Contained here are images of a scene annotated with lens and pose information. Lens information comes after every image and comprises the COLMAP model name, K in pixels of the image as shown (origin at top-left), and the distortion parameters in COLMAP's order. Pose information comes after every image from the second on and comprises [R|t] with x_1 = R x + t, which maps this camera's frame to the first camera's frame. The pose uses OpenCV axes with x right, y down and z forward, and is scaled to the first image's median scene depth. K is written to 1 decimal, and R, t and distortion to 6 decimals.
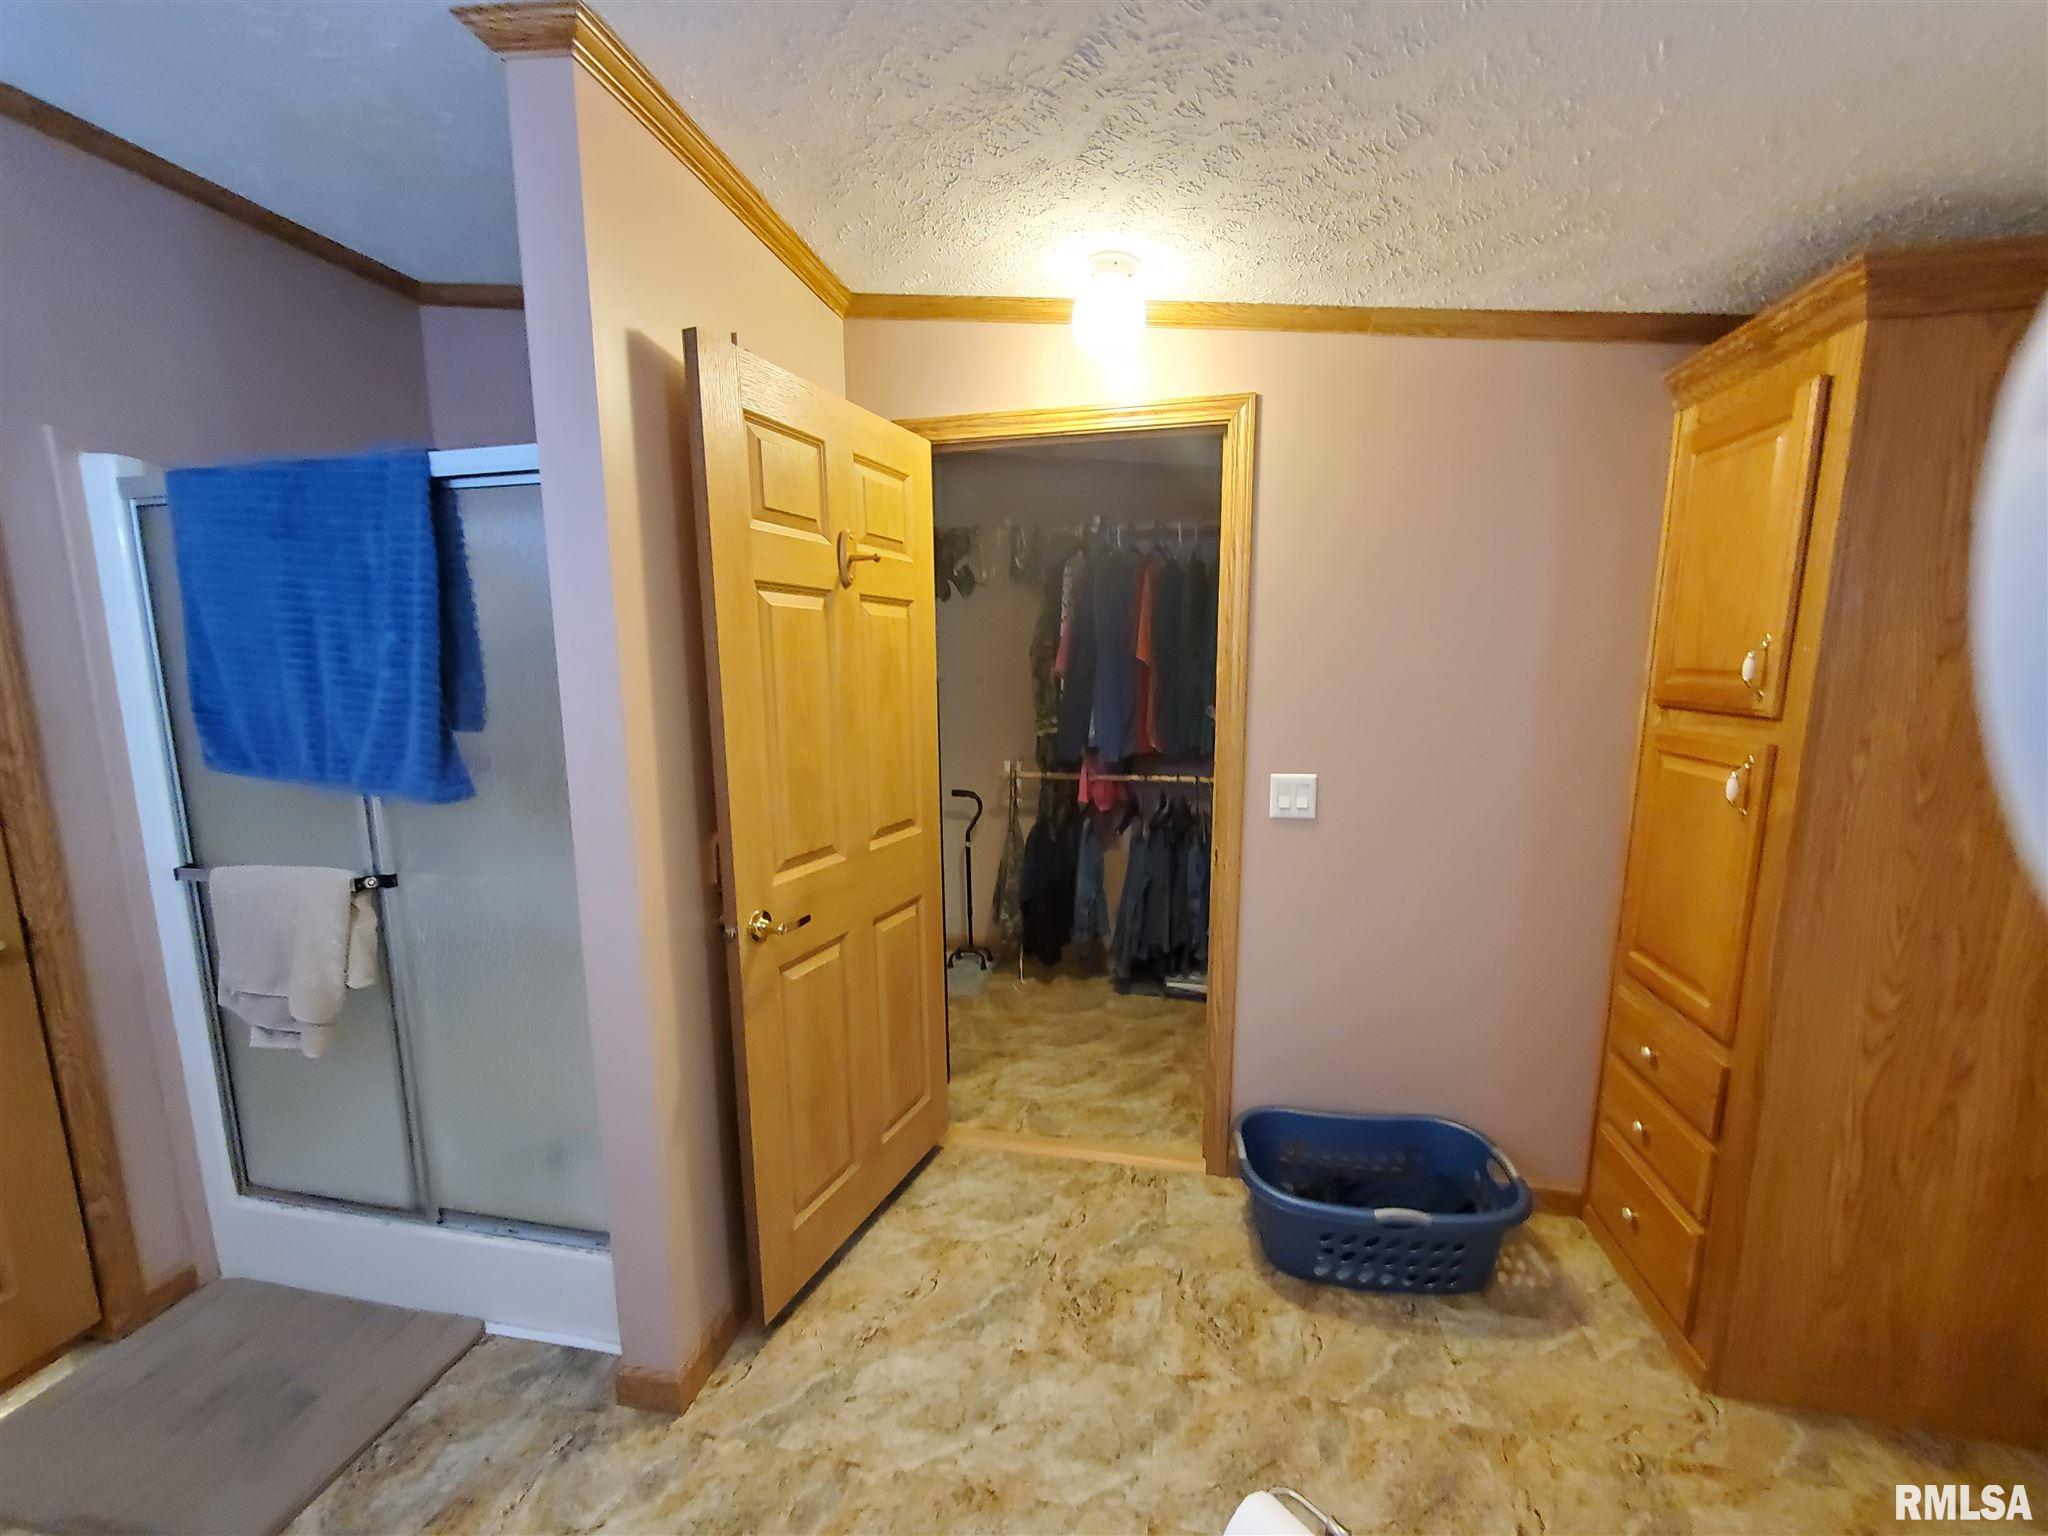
lens RADIAL K [[805.3, 0, 1026.0], [0, 805.3, 798.1], [0, 0, 1]] dist [0.002084, -0.000046]
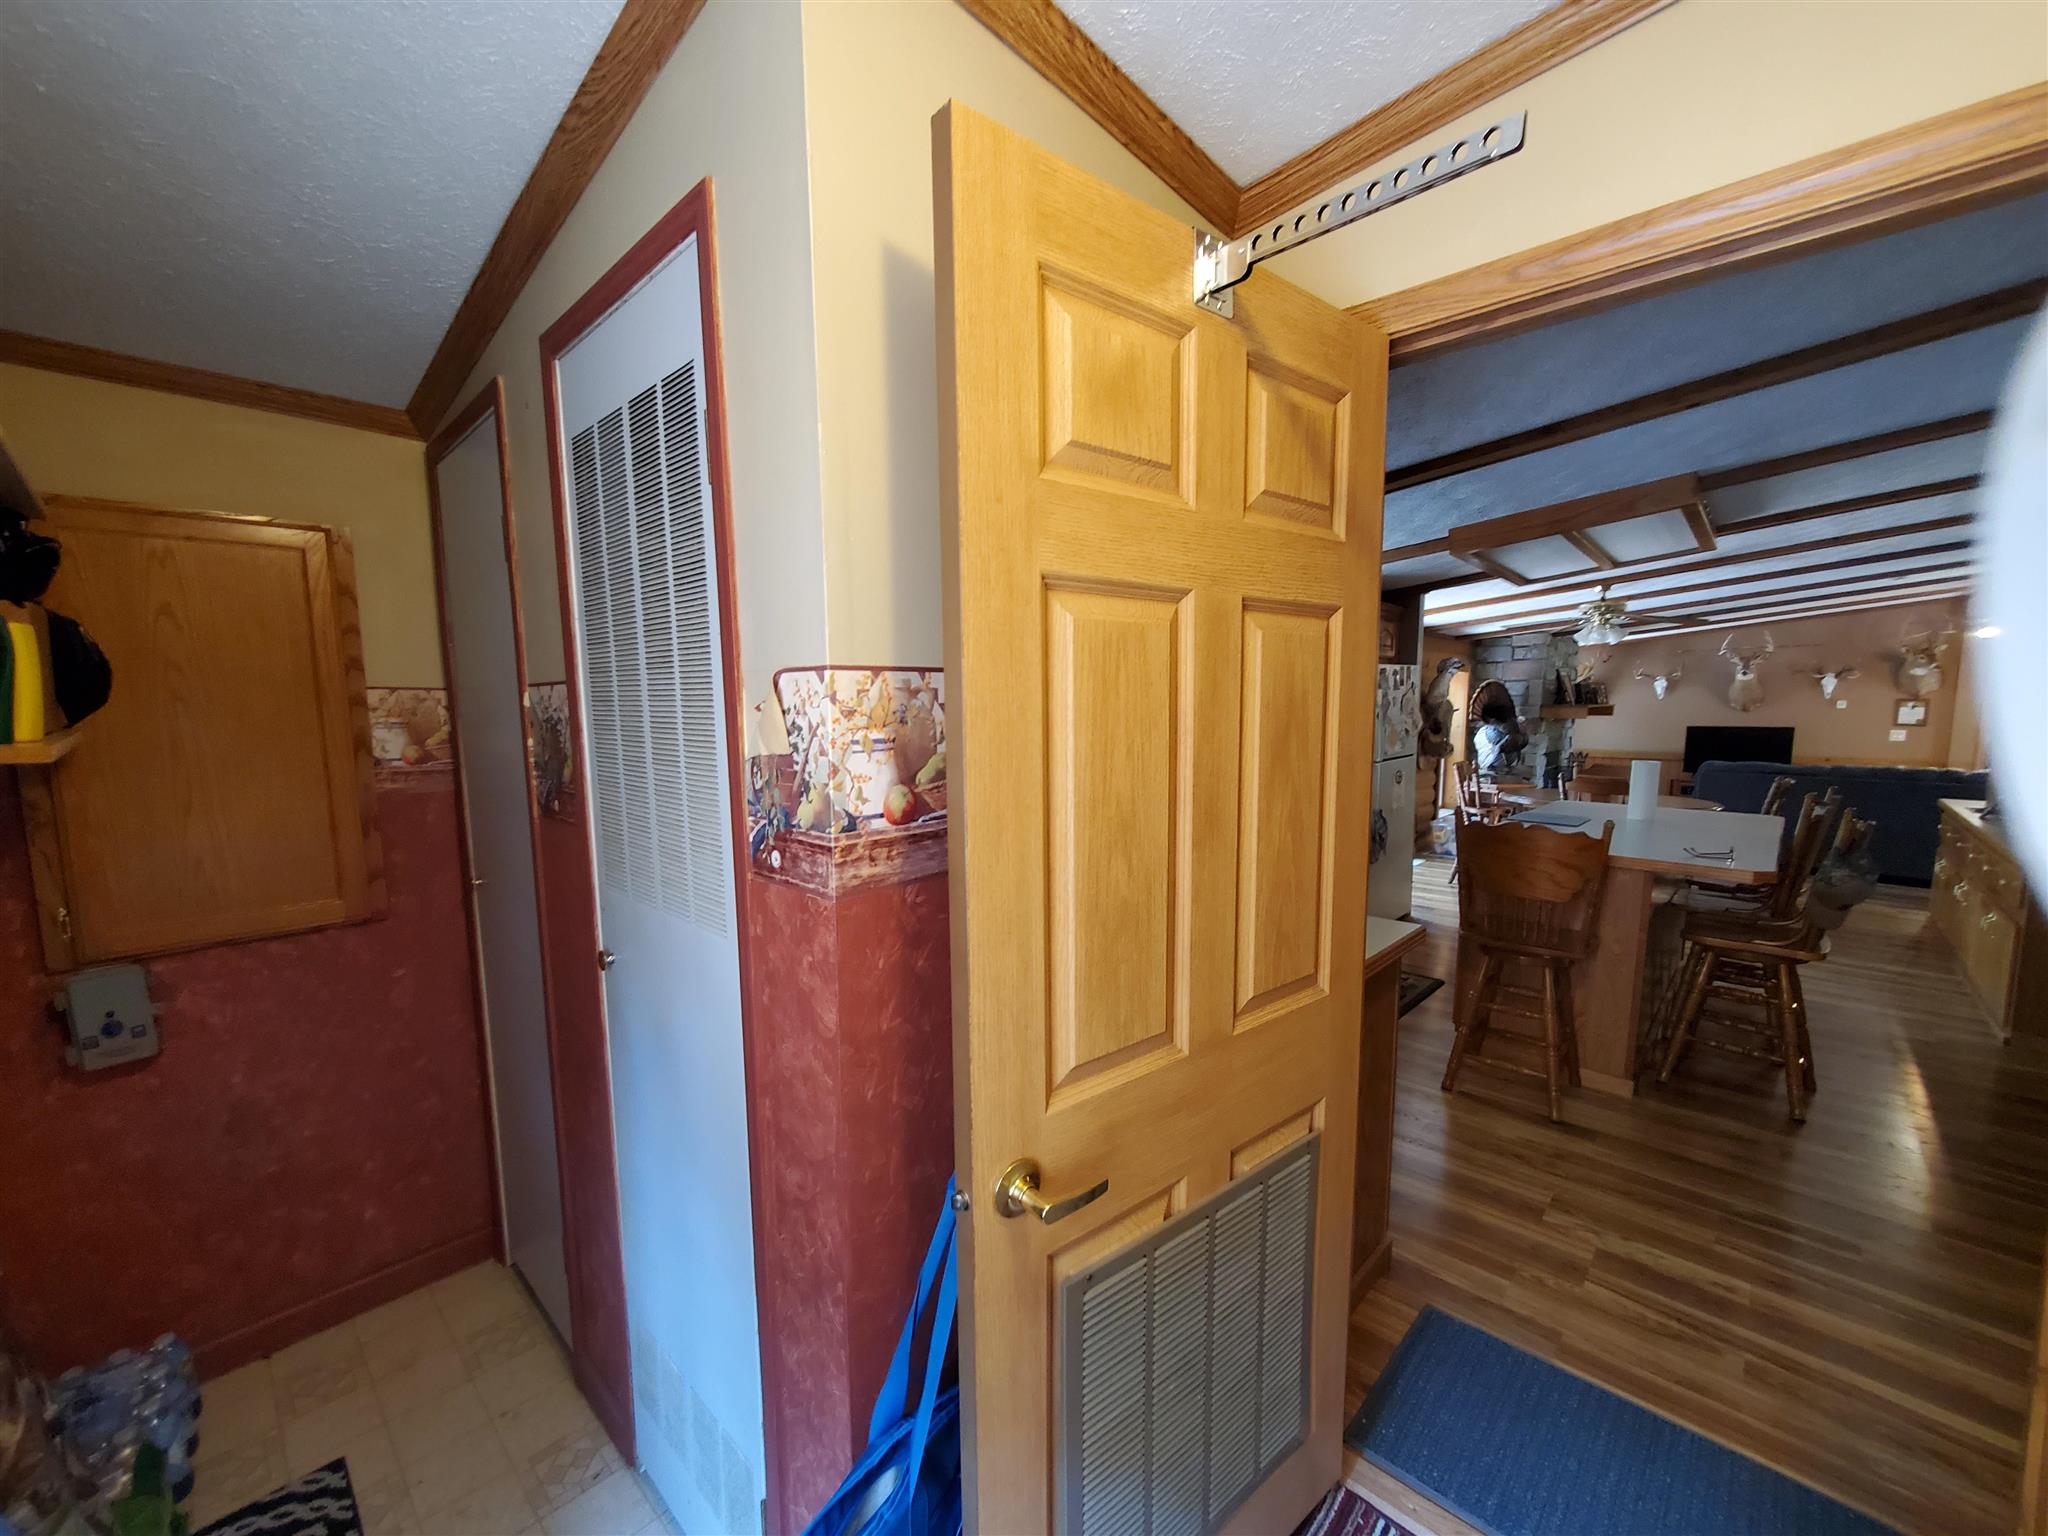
lens RADIAL K [[805.3, 0, 1026.0], [0, 805.3, 798.1], [0, 0, 1]] dist [0.002084, -0.000046]
pose [[0.874274, 0.070249, -0.480323, -0.064018], [-0.085347, 0.996305, -0.009634, -0.102499], [0.477871, 0.049417, 0.877039, 0.450779]]
